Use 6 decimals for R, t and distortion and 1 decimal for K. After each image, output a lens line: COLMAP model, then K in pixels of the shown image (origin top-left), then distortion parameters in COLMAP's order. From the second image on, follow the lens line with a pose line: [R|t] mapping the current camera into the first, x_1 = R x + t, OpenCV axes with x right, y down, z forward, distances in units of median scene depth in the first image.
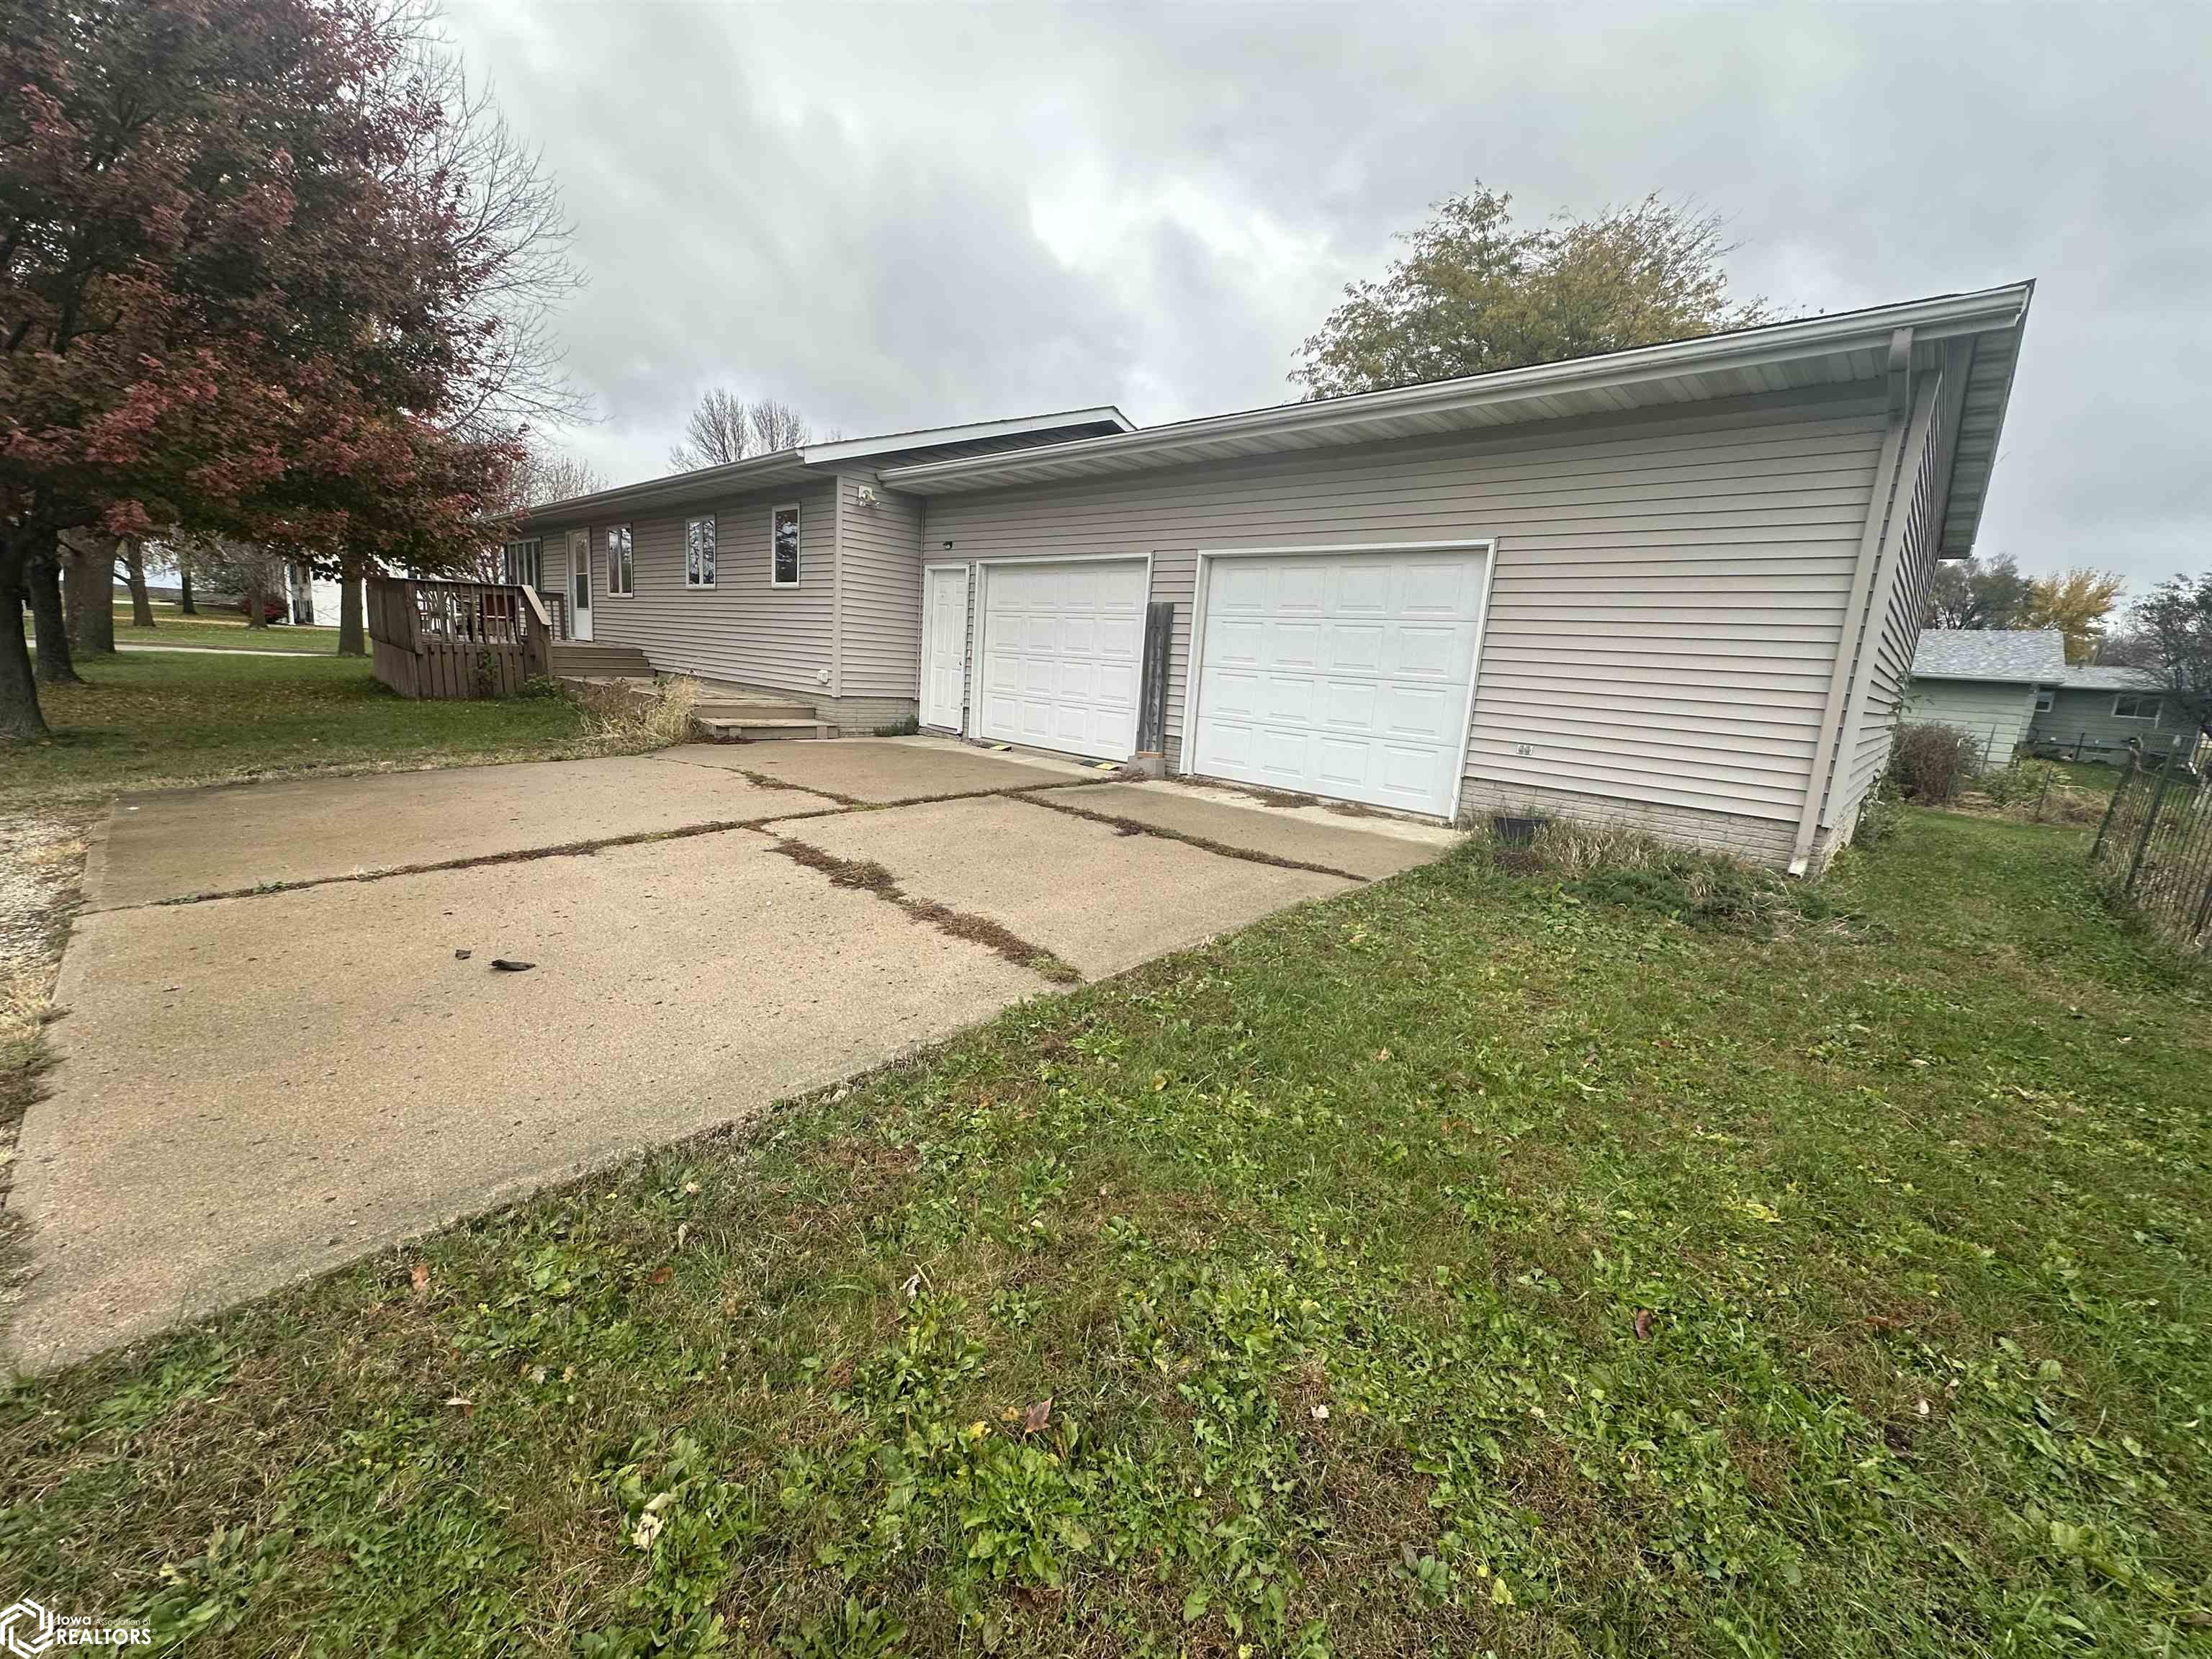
lens RADIAL K [[880.0, 0, 1106.0], [0, 880.0, 829.5], [0, 0, 1]] dist [-0.002118, -0.000349]
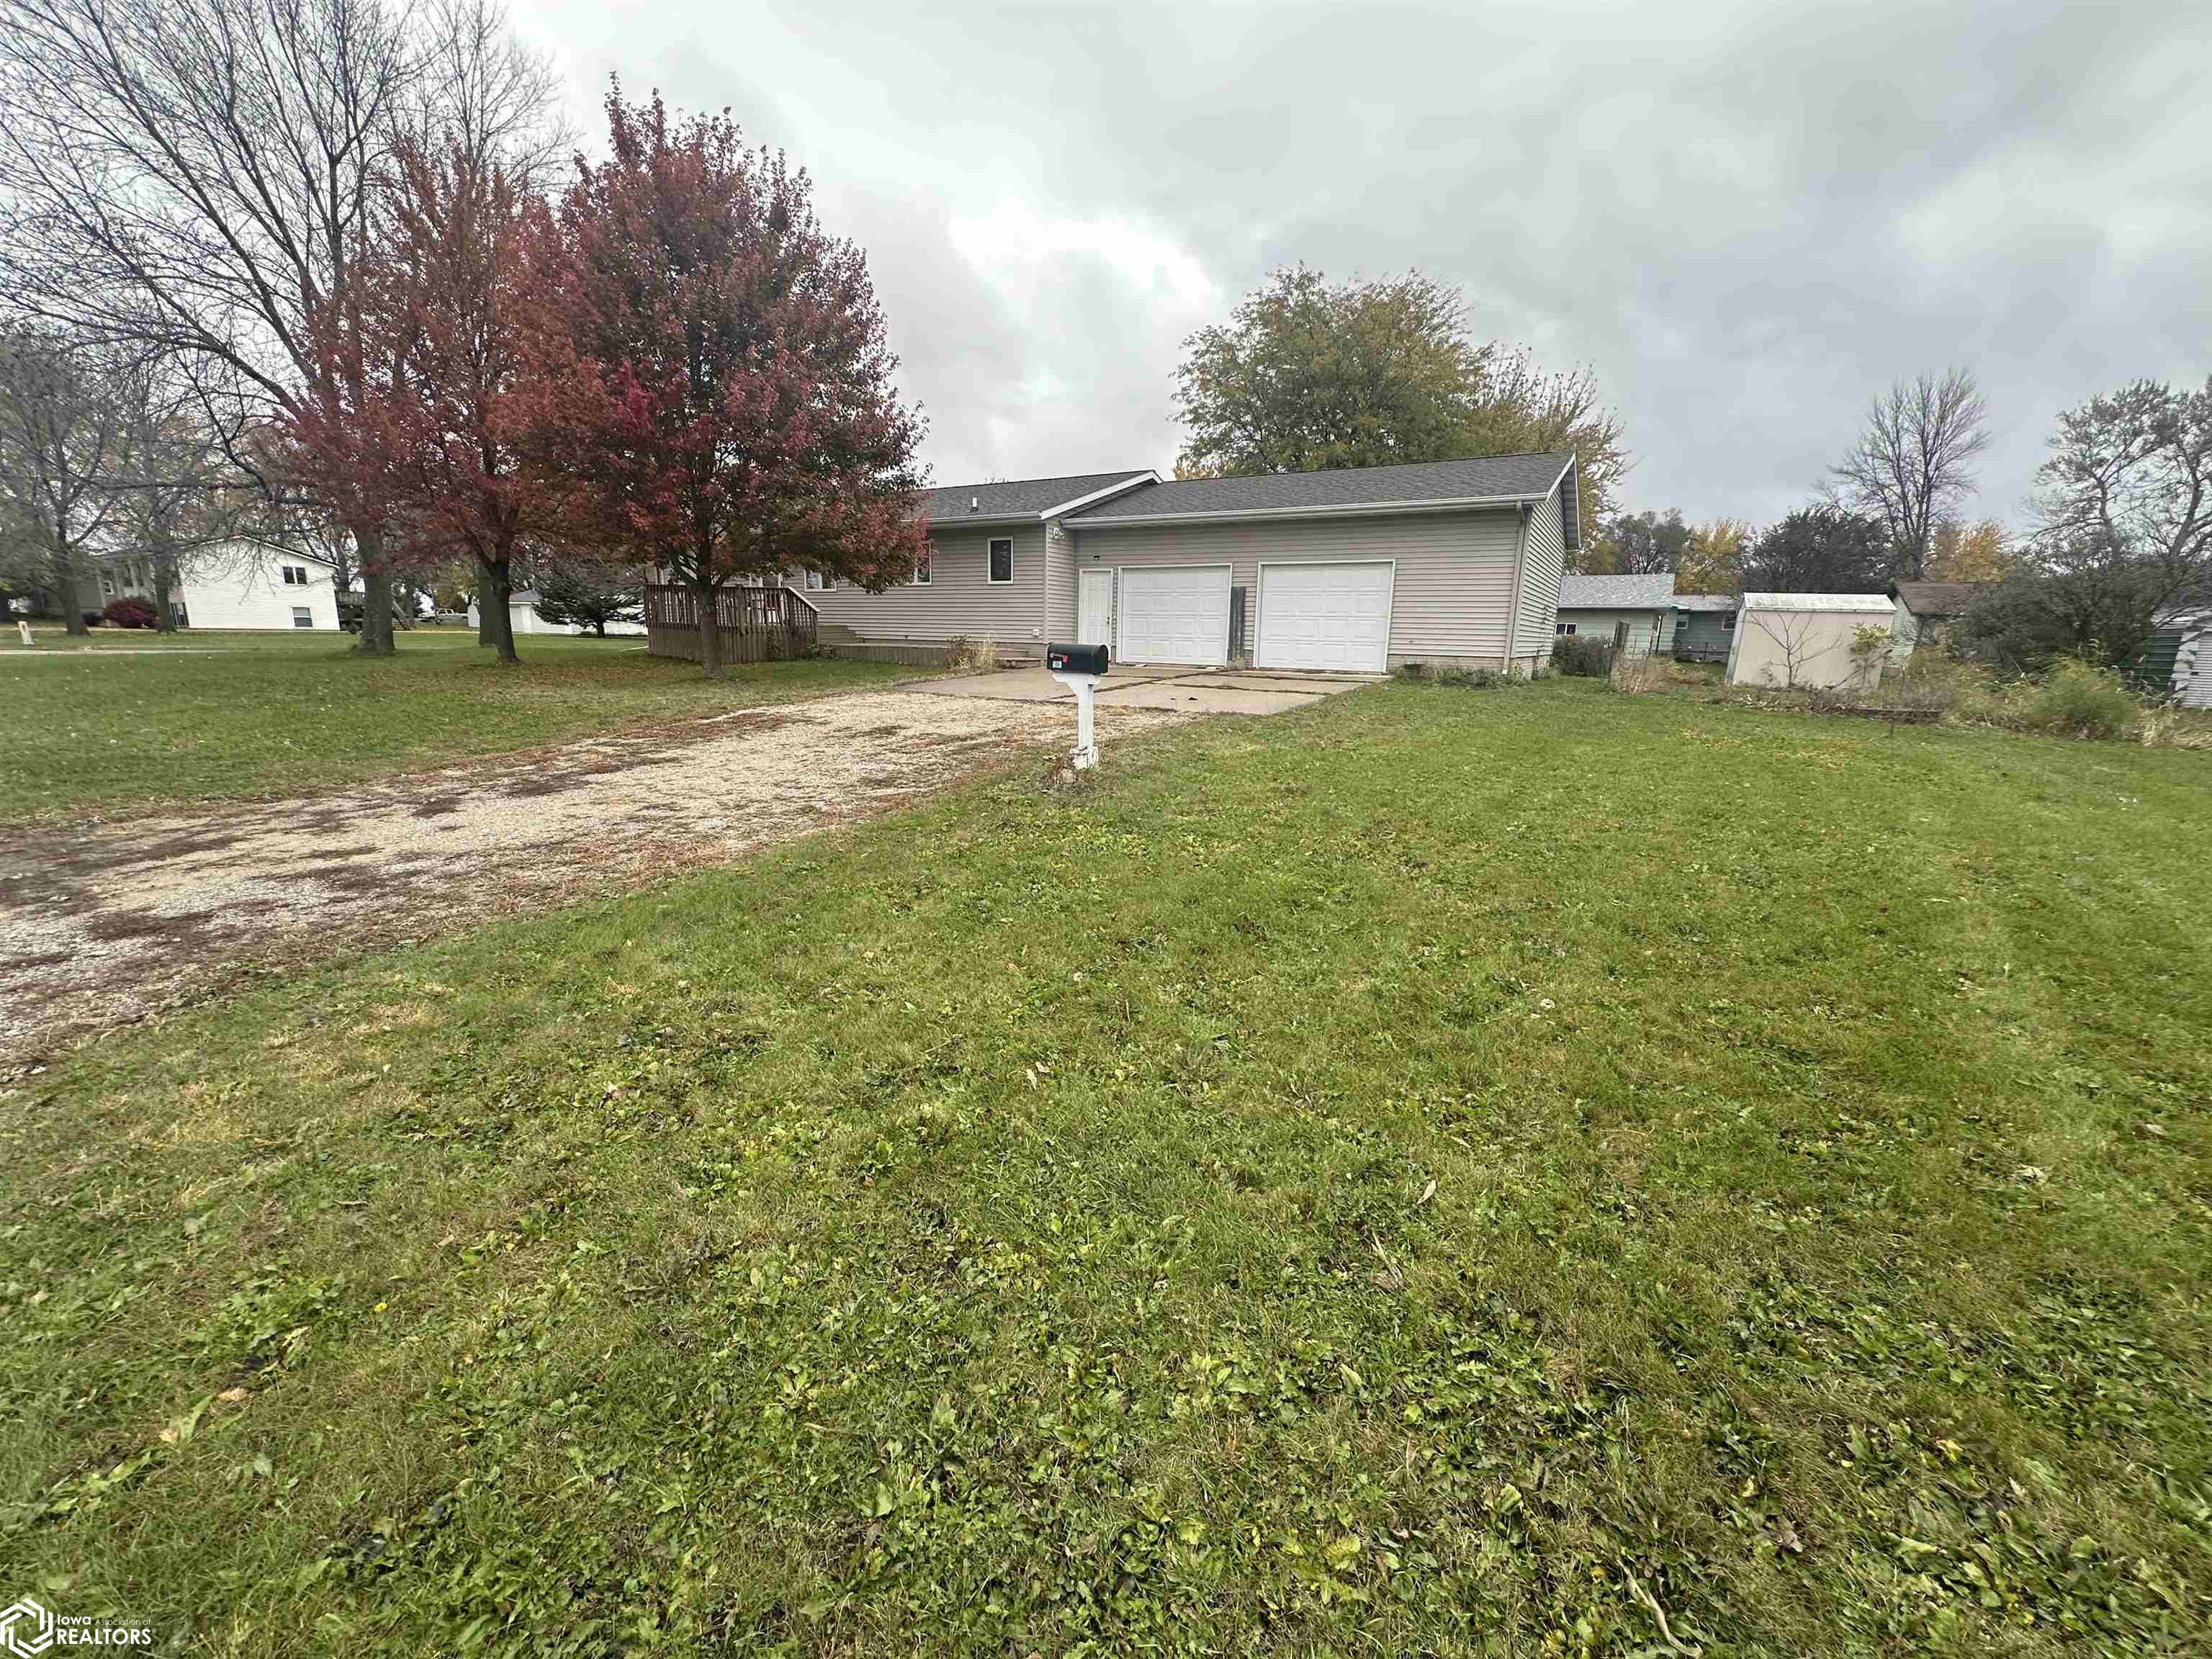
lens RADIAL K [[880.0, 0, 1106.0], [0, 880.0, 829.5], [0, 0, 1]] dist [-0.002118, -0.000349]
pose [[0.976919, -0.092063, 0.192755, -0.560818], [0.084206, 0.995263, 0.048583, 0.152612], [-0.196314, -0.031231, 0.980044, -0.813896]]
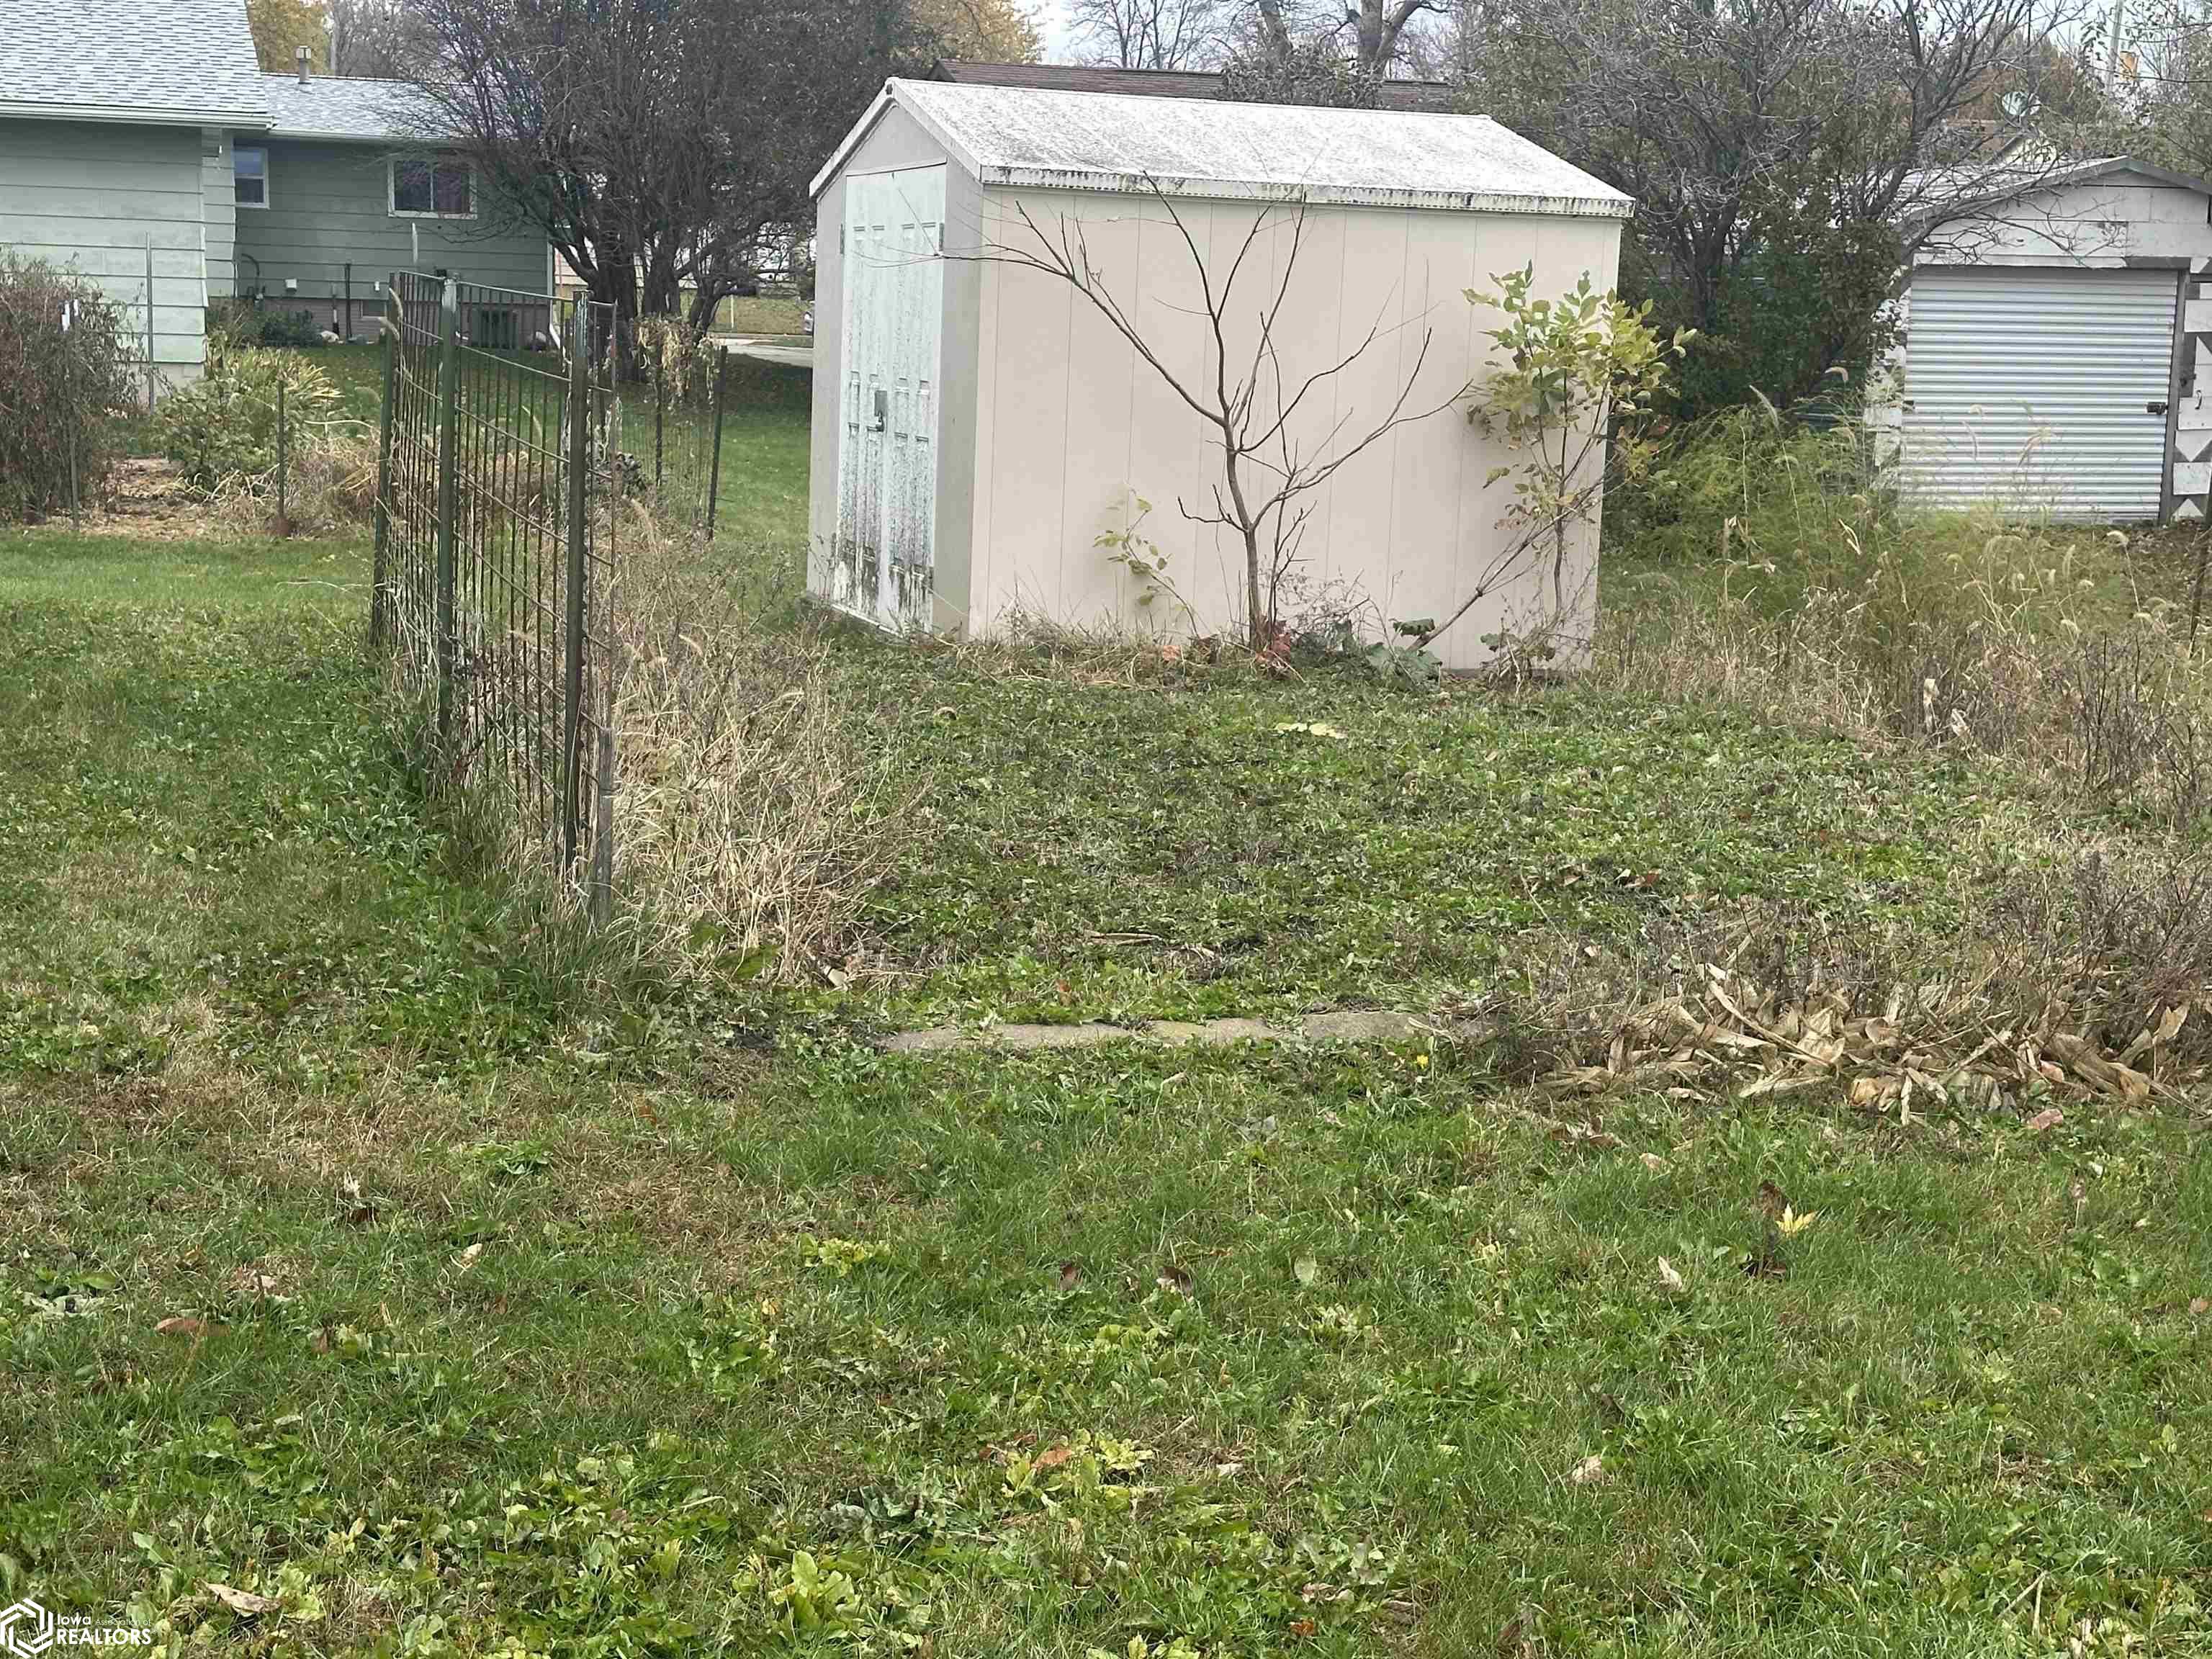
lens RADIAL K [[3368.1, 0, 1106.0], [0, 3368.1, 829.5], [0, 0, 1]] dist [0.108645, 0.072922]
pose [[0.497276, -0.194246, 0.845568, 0.097856], [0.168841, 0.977647, 0.125293, -0.011248], [-0.851005, 0.080461, 0.518958, 0.054225]]
